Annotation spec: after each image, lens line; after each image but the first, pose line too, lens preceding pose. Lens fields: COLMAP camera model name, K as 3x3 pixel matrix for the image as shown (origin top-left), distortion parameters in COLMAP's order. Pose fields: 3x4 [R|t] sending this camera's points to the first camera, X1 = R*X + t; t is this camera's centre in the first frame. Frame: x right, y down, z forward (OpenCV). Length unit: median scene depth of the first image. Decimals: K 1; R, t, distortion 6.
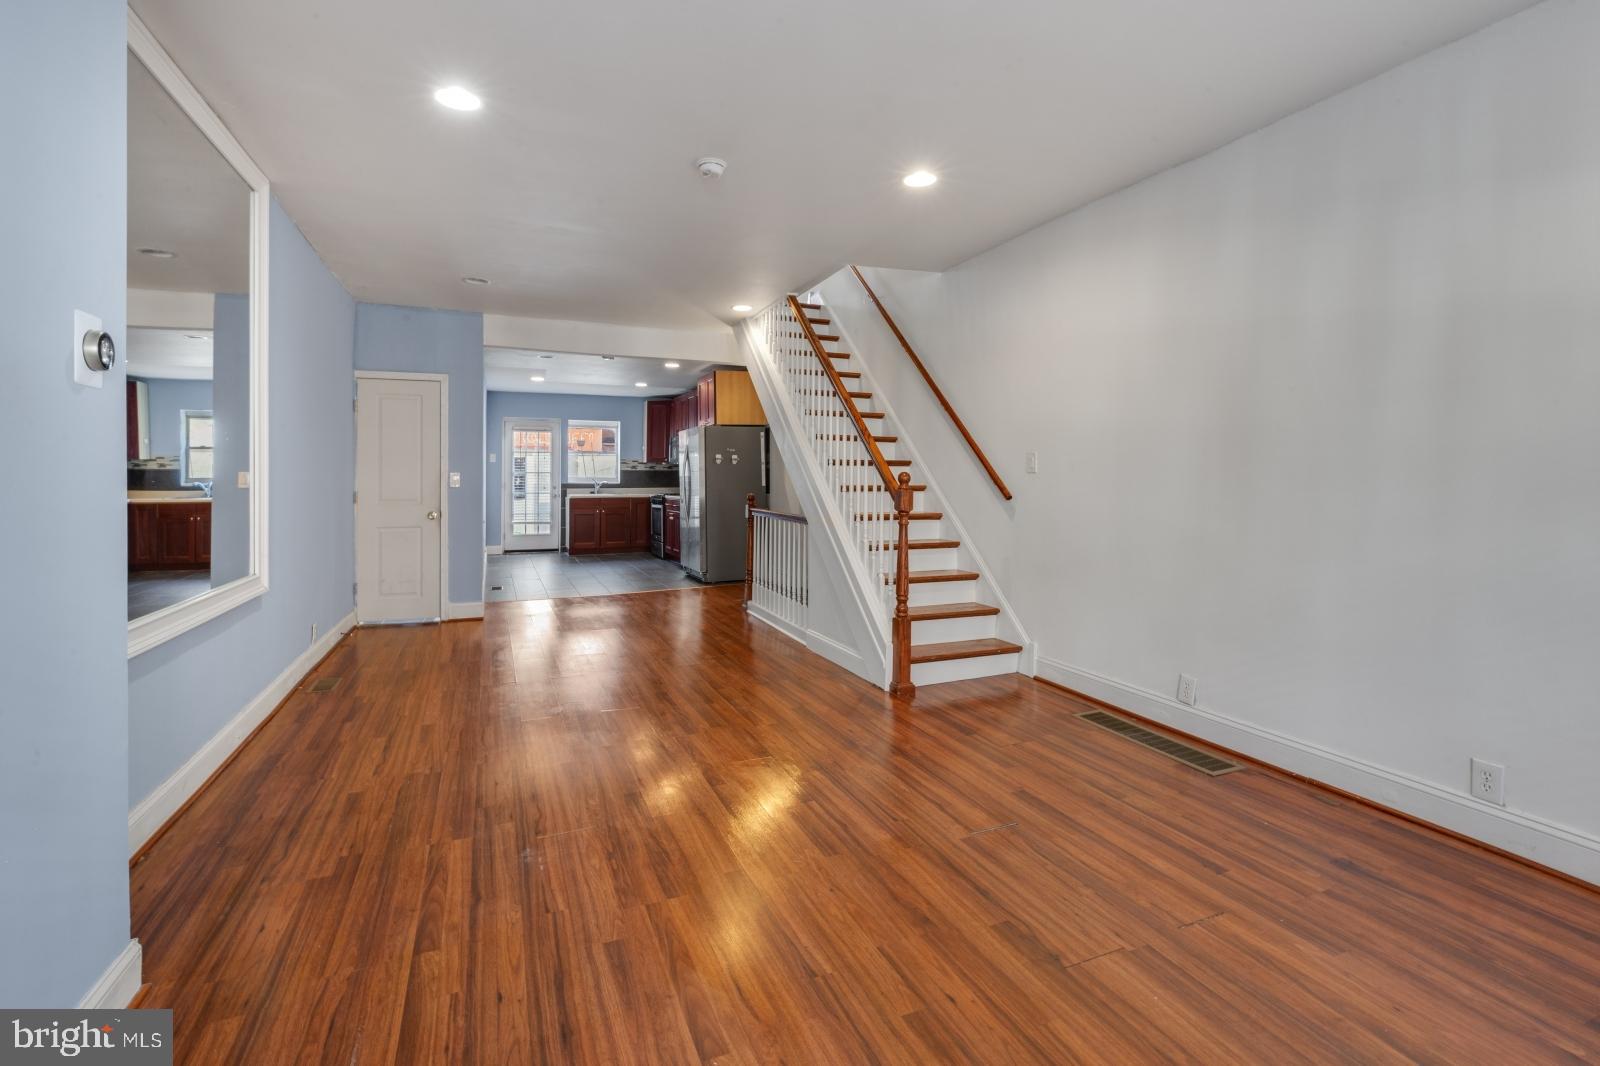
lens RADIAL K [[732.7, 0, 805.2], [0, 732.7, 477.7], [0, 0, 1]] dist [0.002229, -0.000021]
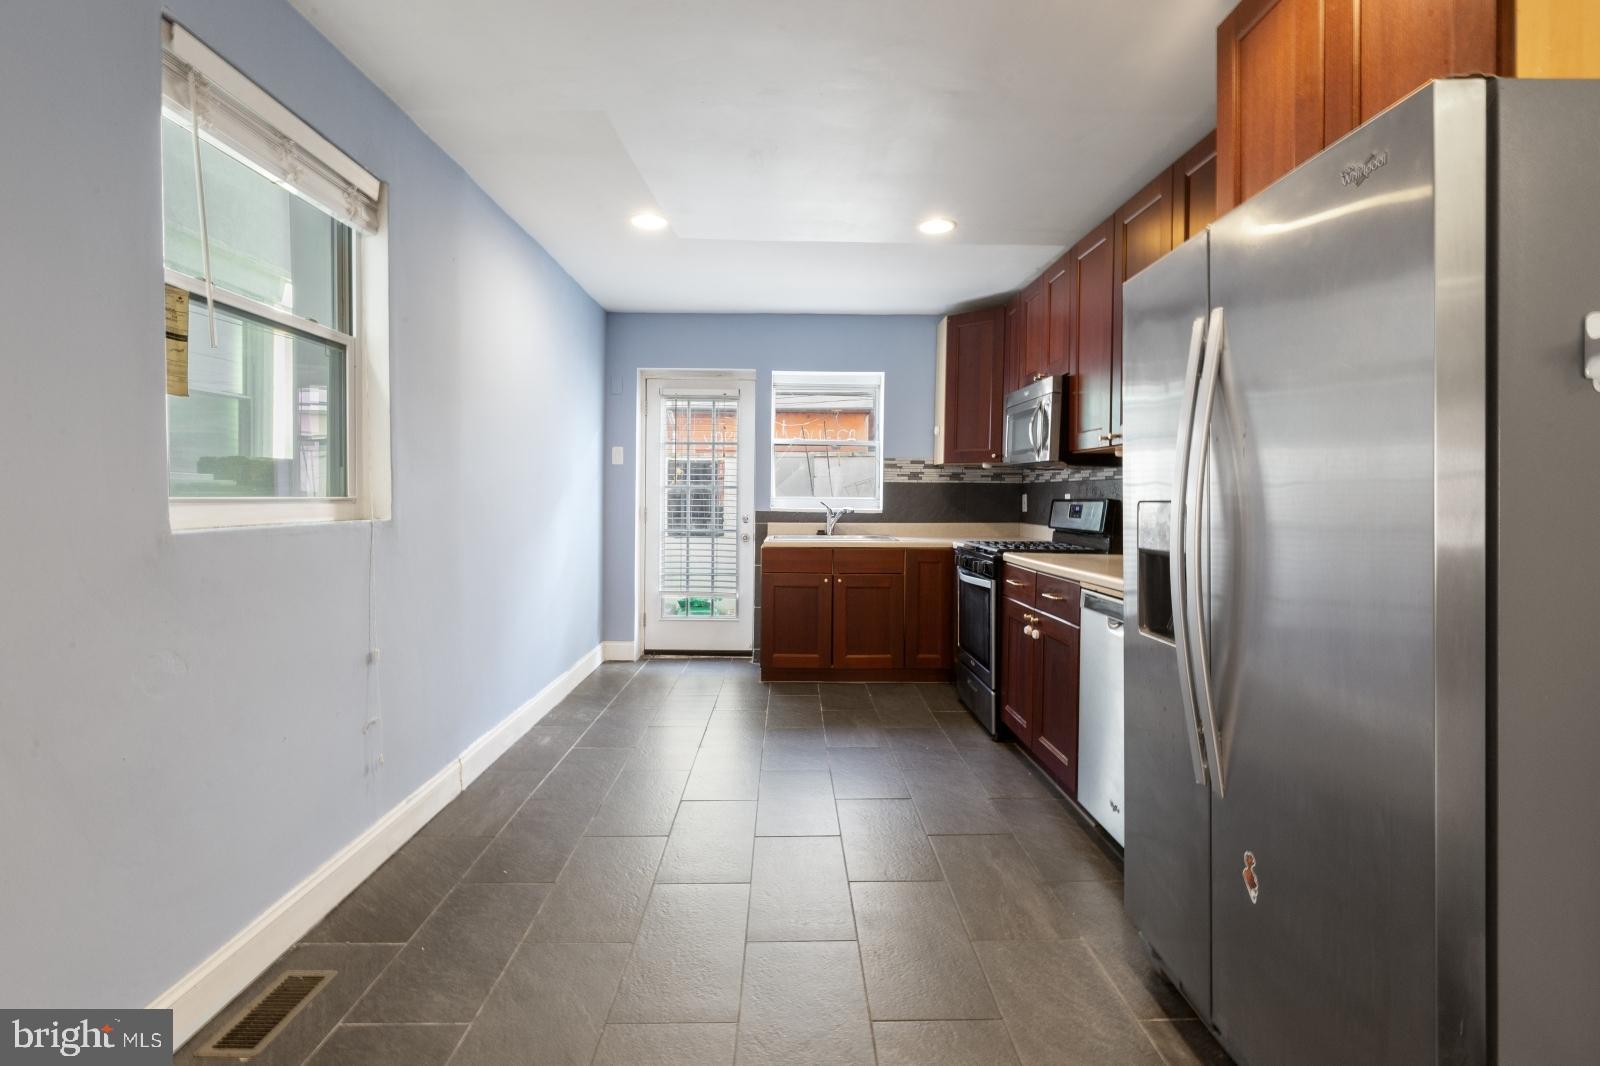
lens RADIAL K [[737.0, 0, 787.9], [0, 737.0, 503.1], [0, 0, 1]] dist [0.000487, -0.000055]
pose [[0.919687, 0.008640, -0.392558, -0.188713], [-0.007009, 0.999960, 0.005588, 0.000424], [0.392591, -0.002388, 0.919710, 0.819388]]
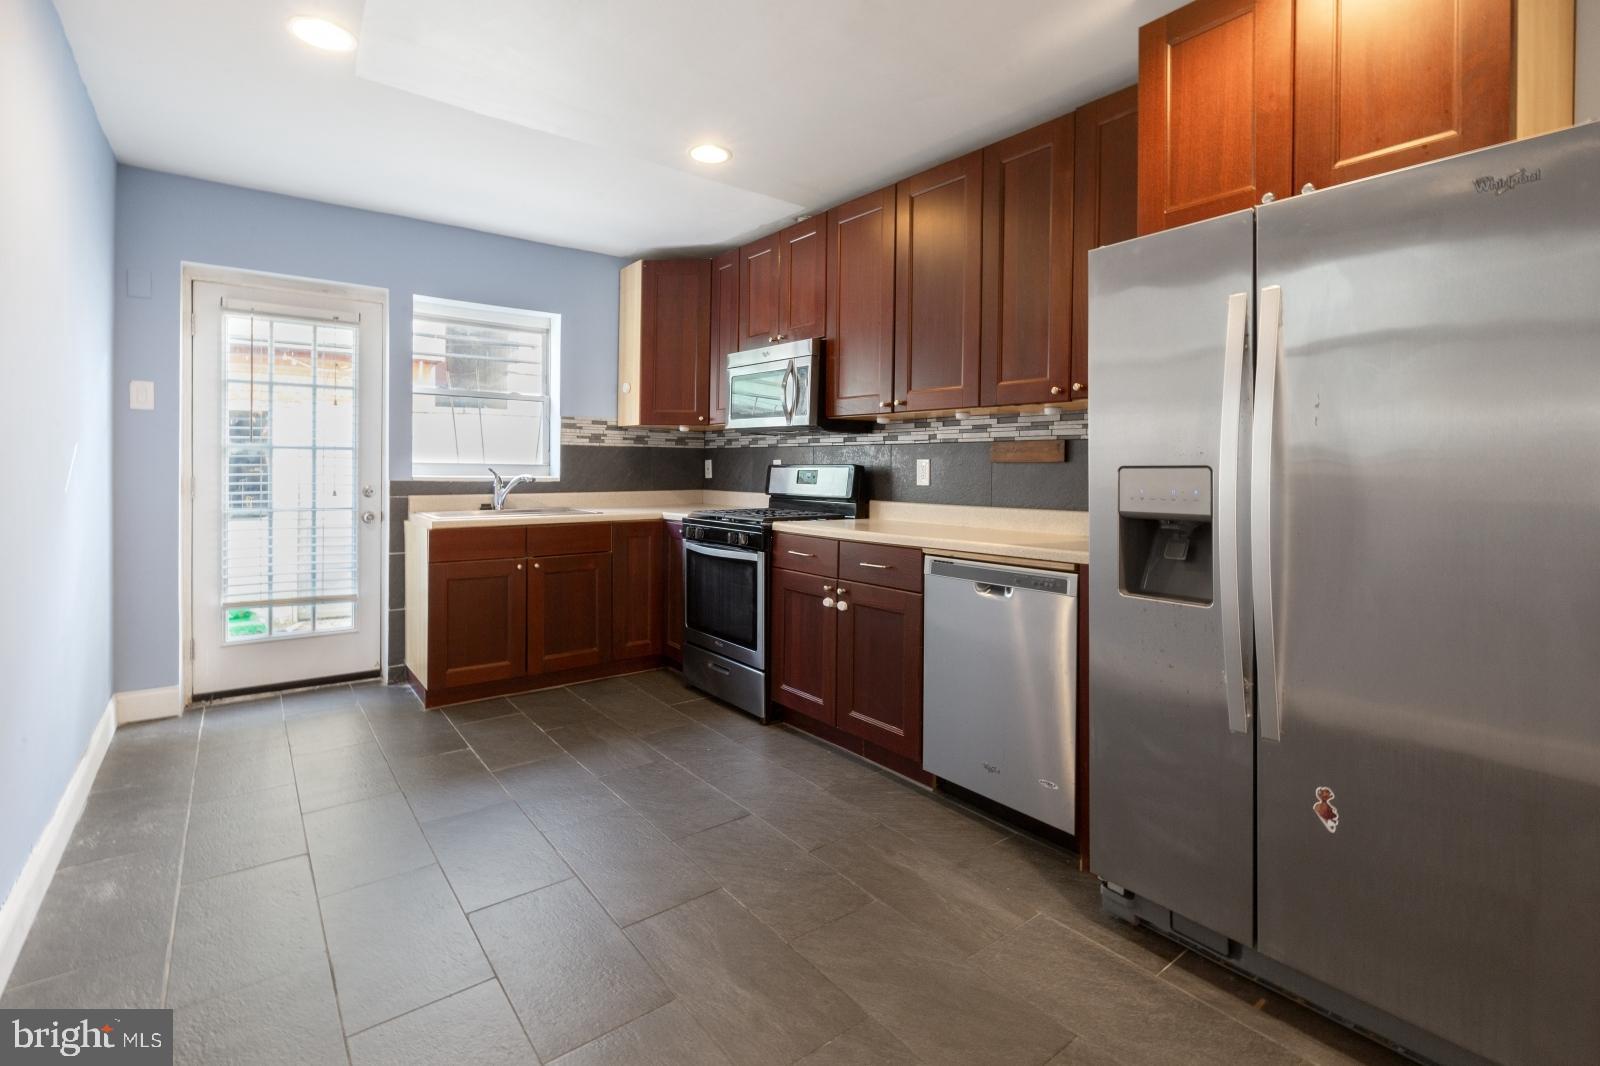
lens RADIAL K [[747.3, 0, 805.6], [0, 747.3, 474.7], [0, 0, 1]] dist [0.001256, -0.000154]
pose [[0.969685, 0.003801, 0.244331, -0.323543], [-0.006111, 0.999944, 0.008698, 0.001305], [-0.244284, -0.009927, 0.969653, 0.864615]]
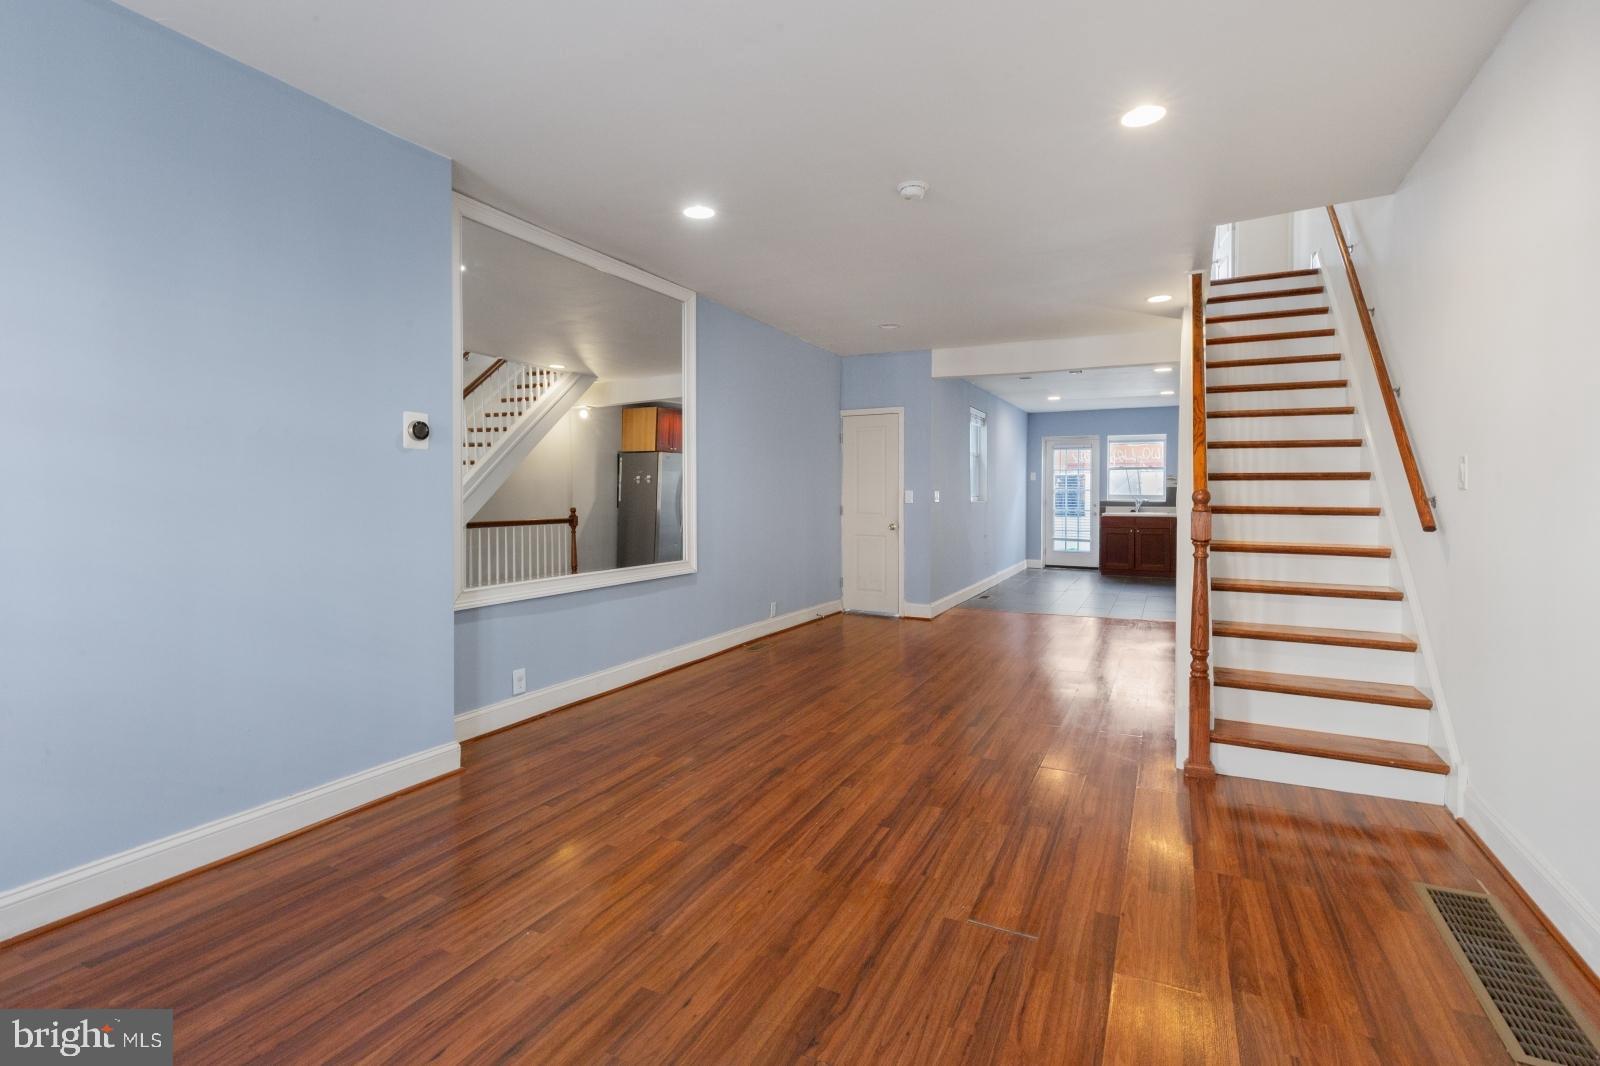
lens RADIAL K [[732.7, 0, 805.2], [0, 732.7, 477.7], [0, 0, 1]] dist [0.002229, -0.000021]
pose [[0.648546, -0.016626, -0.760994, 0.220122], [-0.001654, 0.999728, -0.023252, 0.000198], [0.761173, 0.016339, 0.648343, 0.090263]]
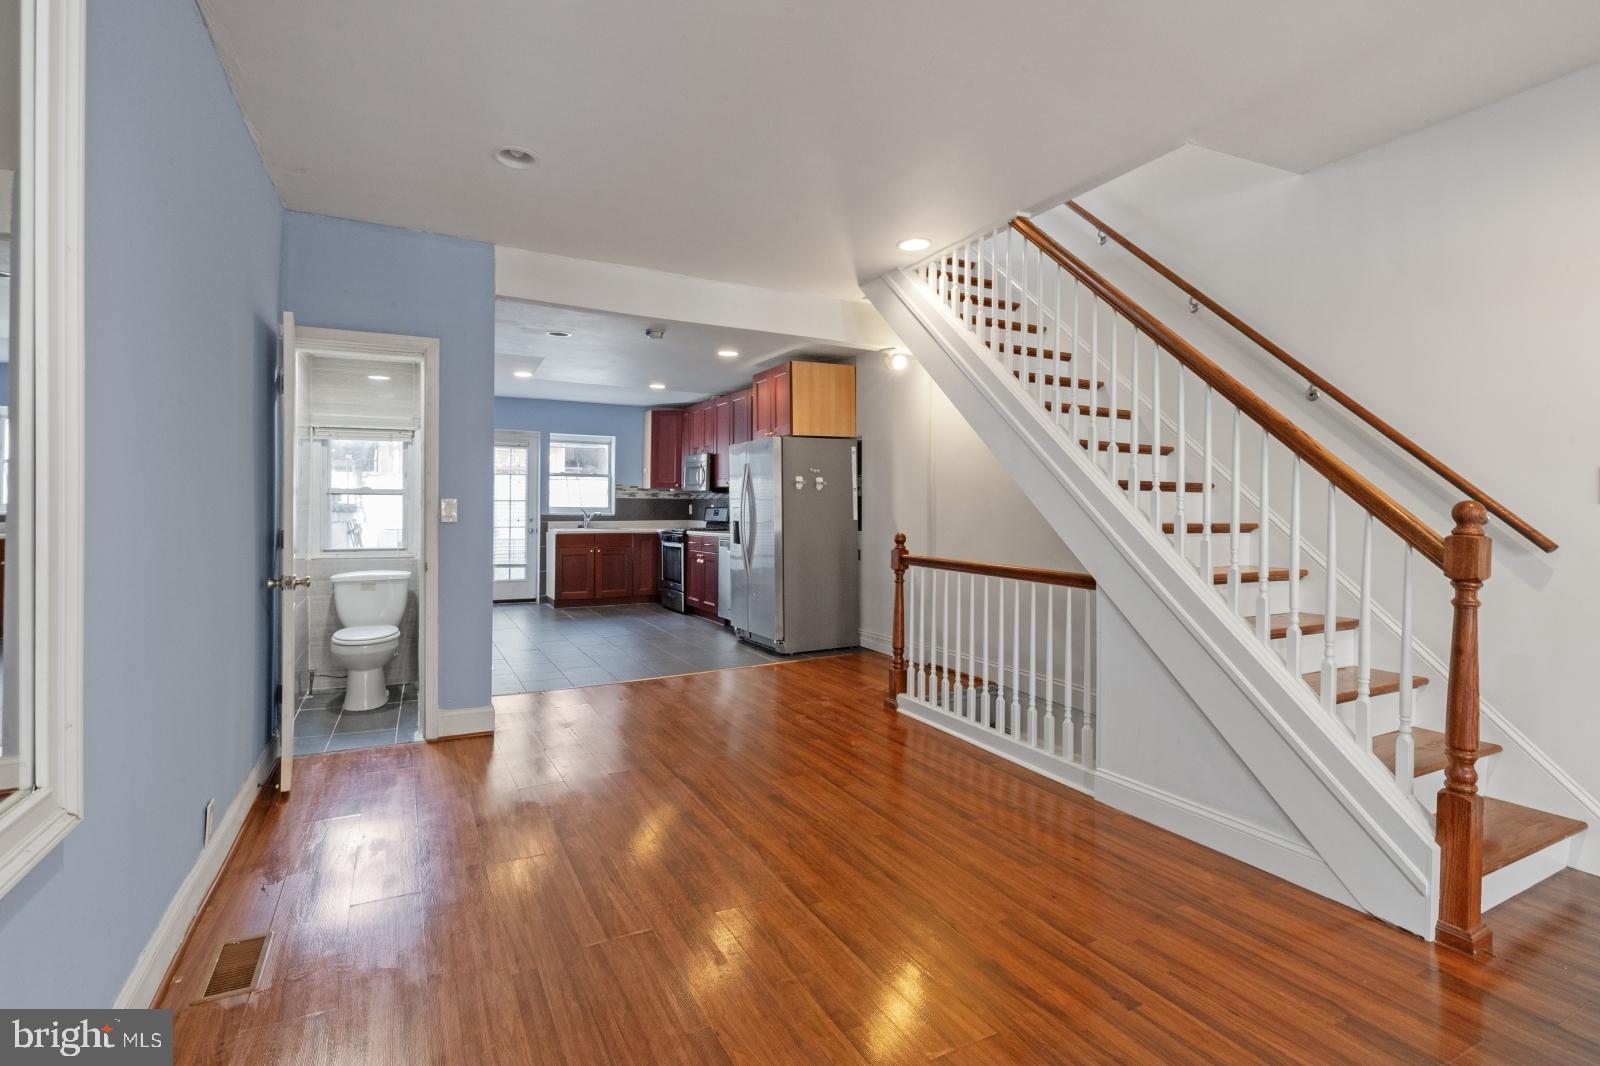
lens RADIAL K [[750.8, 0, 802.2], [0, 750.8, 504.0], [0, 0, 1]] dist [0.002075, 0.000265]
pose [[0.996351, 0.004558, 0.085232, -0.173901], [-0.004106, 0.999977, -0.005482, -0.000361], [-0.085255, 0.005112, 0.996346, 0.255025]]
